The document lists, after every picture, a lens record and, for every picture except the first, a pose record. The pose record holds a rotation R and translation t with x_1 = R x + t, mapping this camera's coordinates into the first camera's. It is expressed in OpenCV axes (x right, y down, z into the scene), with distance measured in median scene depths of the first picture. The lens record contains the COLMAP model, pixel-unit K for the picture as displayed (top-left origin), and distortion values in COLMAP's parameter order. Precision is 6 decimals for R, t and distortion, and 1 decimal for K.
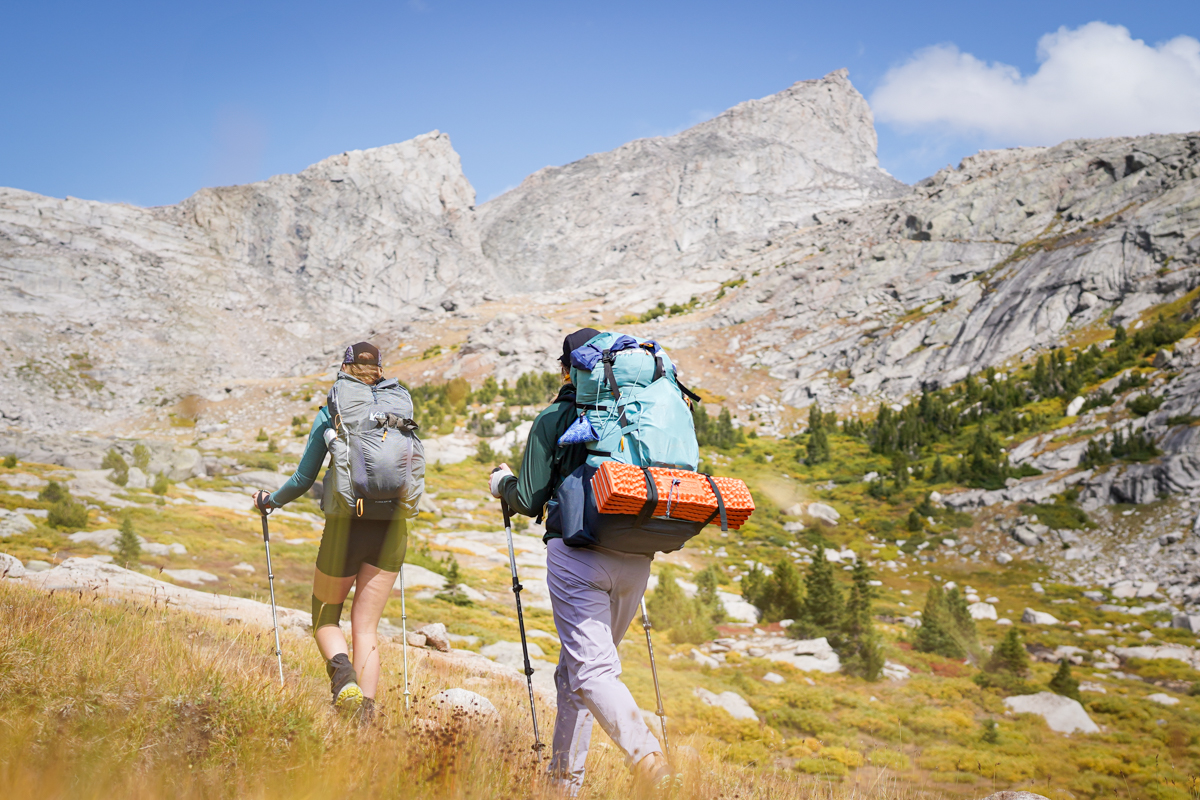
lens RADIAL K [[1827.0, 0, 600.6], [0, 1827.0, 400.0], [0, 0, 1]] dist [-0.041294, 0.000000]
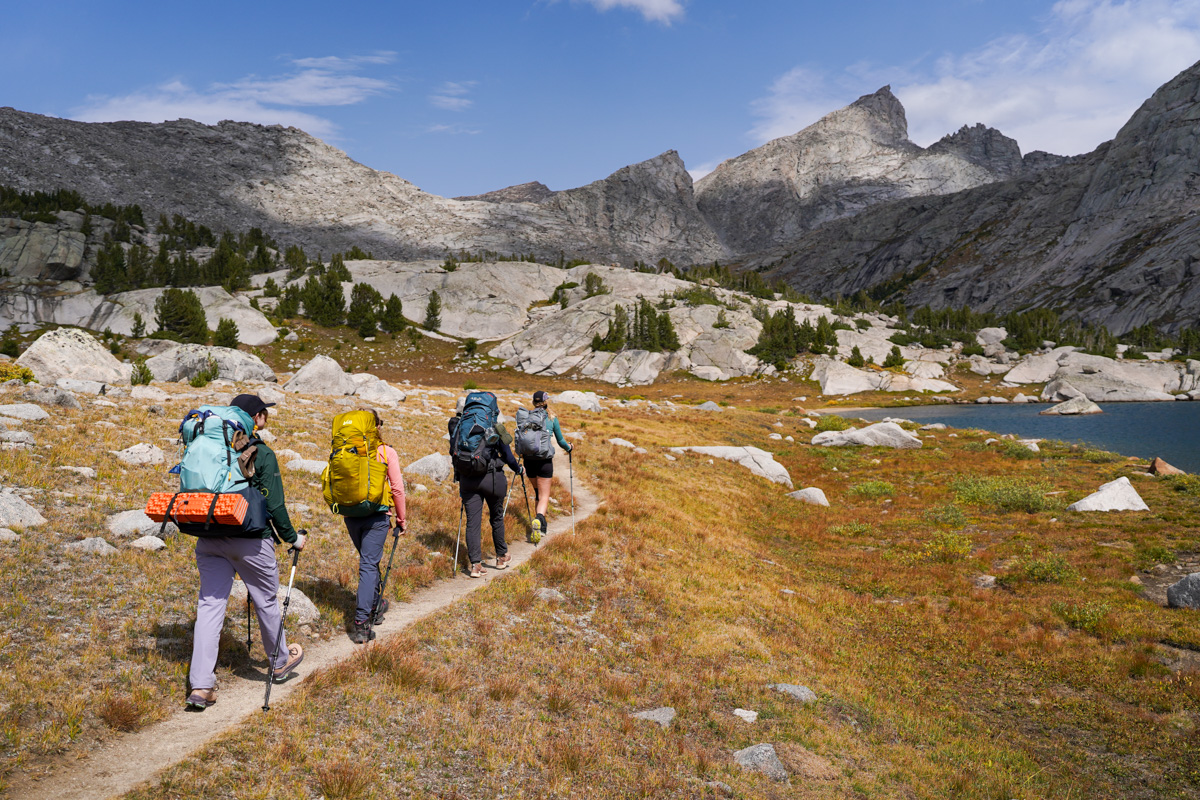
lens RADIAL K [[1197.9, 0, 600.2], [0, 1197.9, 399.2], [0, 0, 1]] dist [-0.022195, 0.000000]
pose [[0.985979, -0.051400, -0.158753, 0.030329], [0.069732, 0.991242, 0.112149, -0.031272], [0.151598, -0.121647, 0.980928, -0.364674]]
